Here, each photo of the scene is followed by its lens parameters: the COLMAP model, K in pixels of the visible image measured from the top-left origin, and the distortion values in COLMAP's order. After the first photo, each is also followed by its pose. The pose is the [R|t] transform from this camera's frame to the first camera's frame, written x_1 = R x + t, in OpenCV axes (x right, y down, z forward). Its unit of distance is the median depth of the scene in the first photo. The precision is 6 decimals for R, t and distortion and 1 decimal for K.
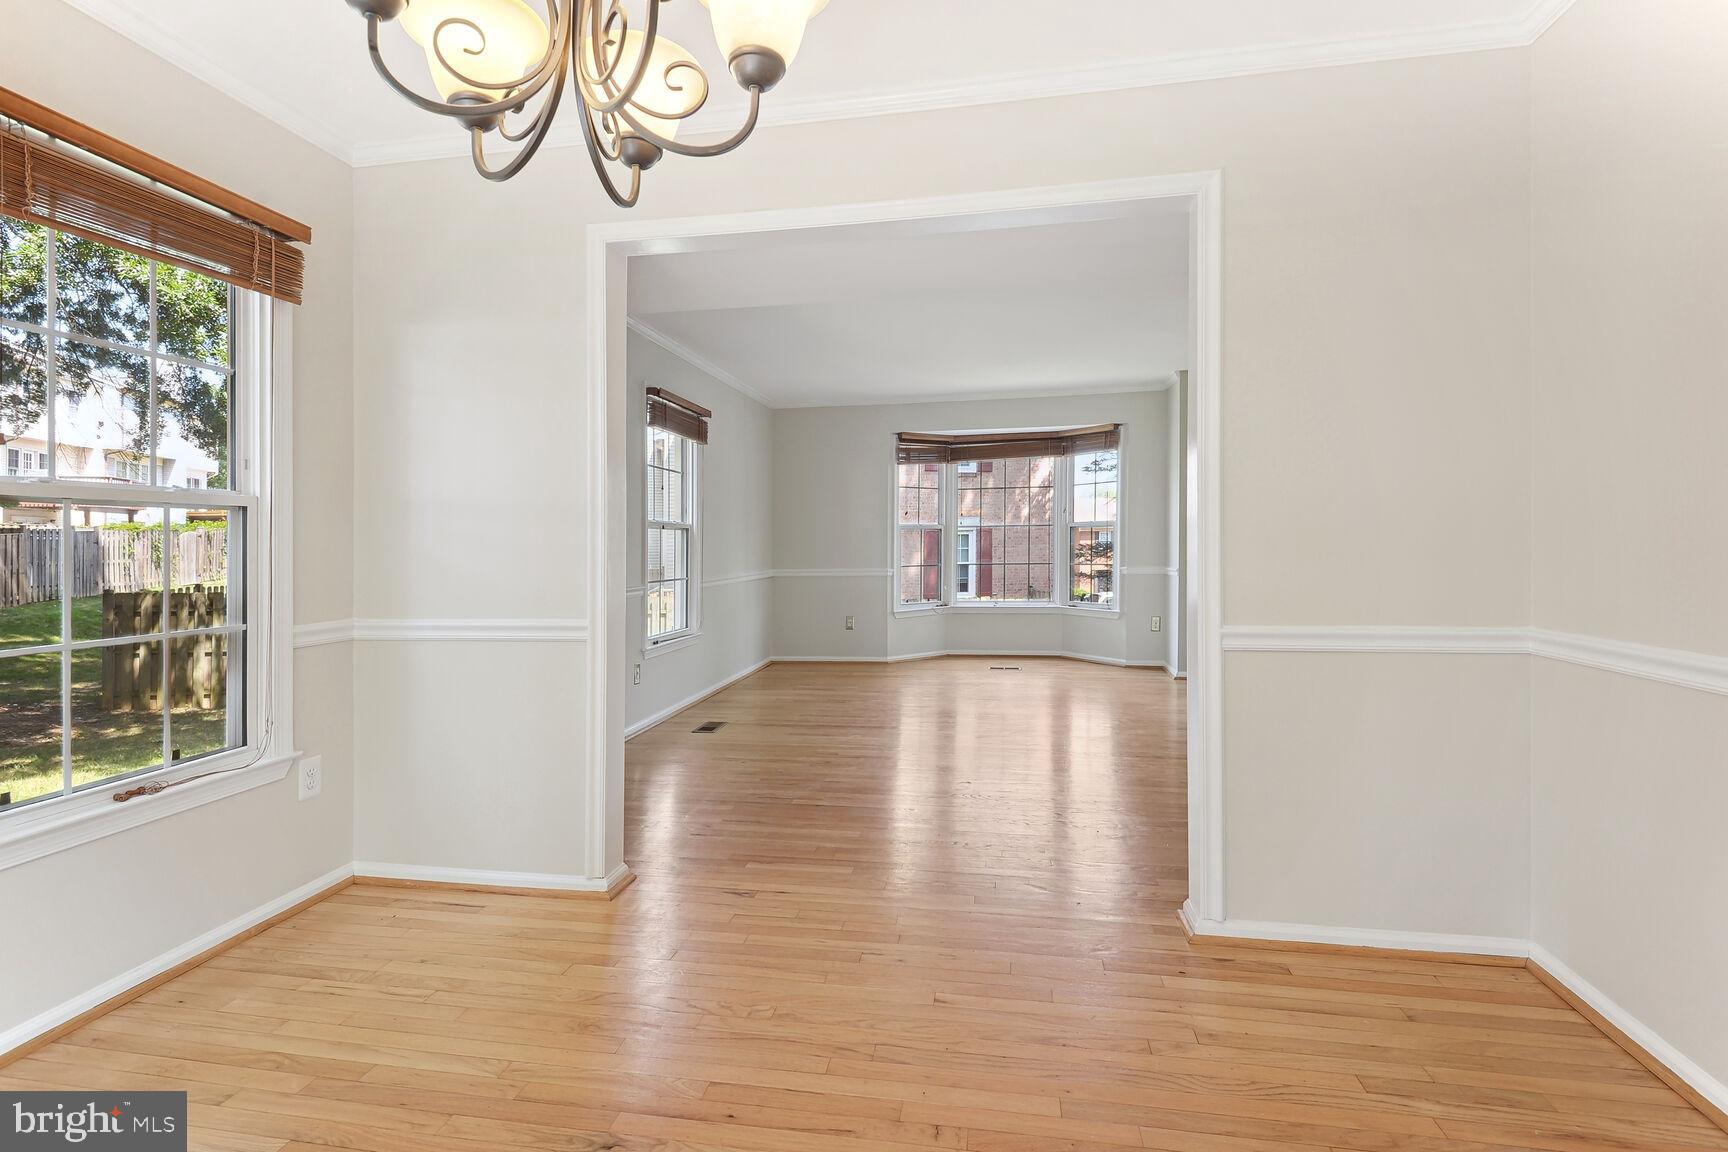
lens RADIAL K [[858.3, 0, 860.4], [0, 858.3, 543.4], [0, 0, 1]] dist [0.033143, -0.000148]
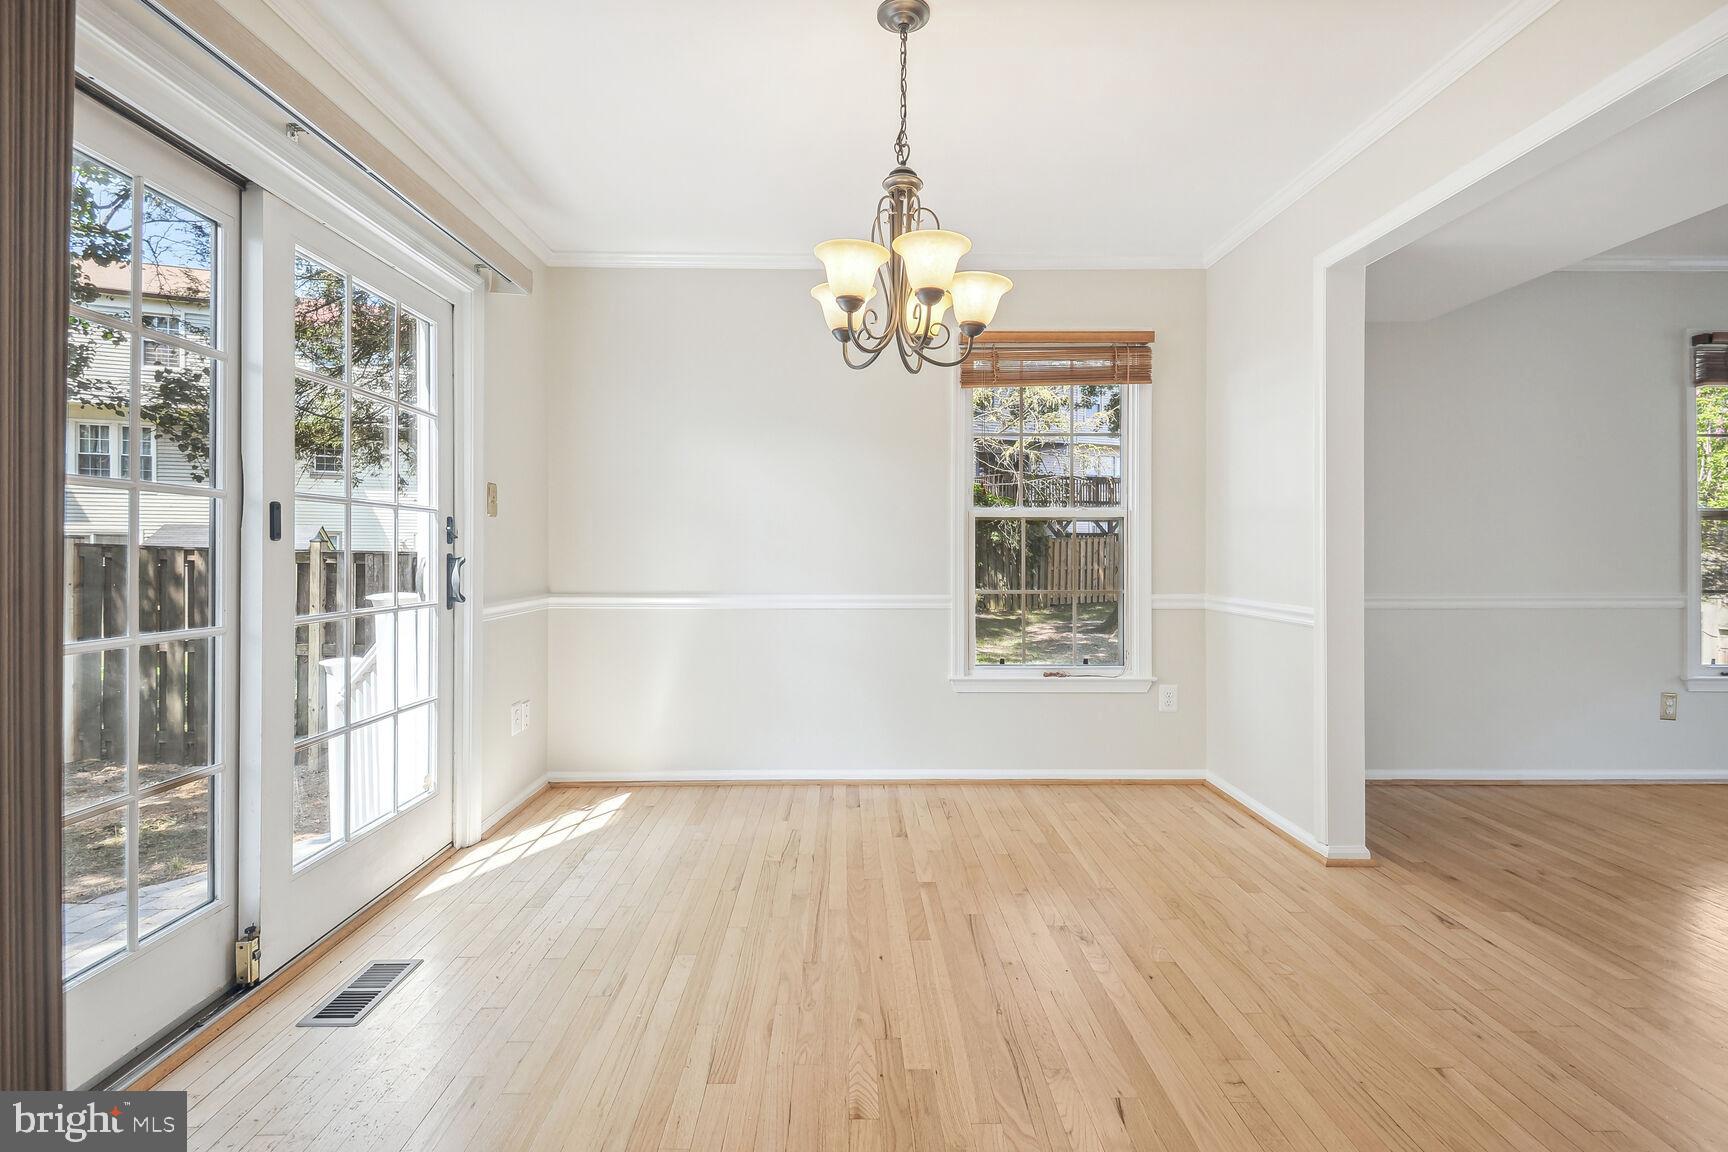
lens RADIAL K [[828.0, 0, 862.6], [0, 828.0, 536.6], [0, 0, 1]] dist [0.111399, -0.000220]
pose [[0.203200, -0.003972, -0.979129, 0.680684], [-0.000142, 0.999992, -0.004086, -0.000332], [0.979137, 0.000969, 0.203198, 0.203966]]
